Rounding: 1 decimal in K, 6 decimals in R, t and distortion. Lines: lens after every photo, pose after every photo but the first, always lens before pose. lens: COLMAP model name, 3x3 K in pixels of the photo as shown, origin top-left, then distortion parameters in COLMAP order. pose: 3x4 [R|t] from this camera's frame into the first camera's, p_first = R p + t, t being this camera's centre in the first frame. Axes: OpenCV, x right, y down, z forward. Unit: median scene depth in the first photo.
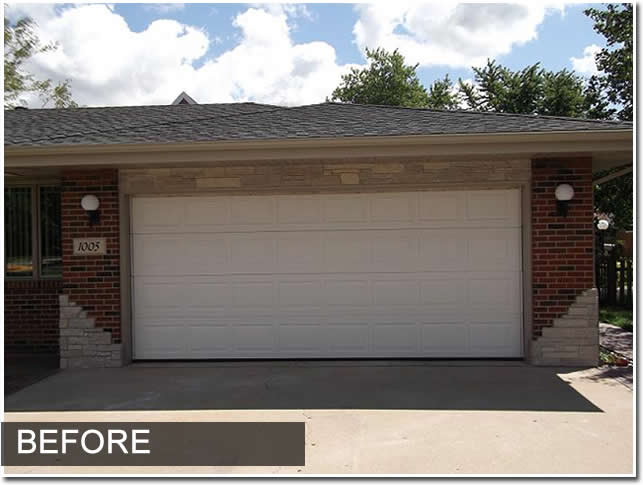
lens RADIAL K [[630.3, 0, 341.6], [0, 630.3, 238.3], [0, 0, 1]] dist [-0.017093, 0.078603]
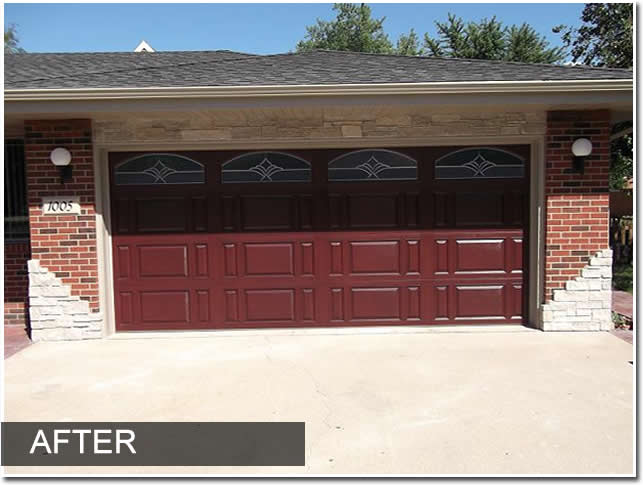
lens RADIAL K [[630.3, 0, 341.6], [0, 630.3, 238.3], [0, 0, 1]] dist [-0.017093, 0.078603]
pose [[0.997735, -0.004824, 0.067087, -0.062844], [0.000433, 0.997865, 0.065307, 0.000471], [-0.067259, -0.065131, 0.995607, 0.078632]]
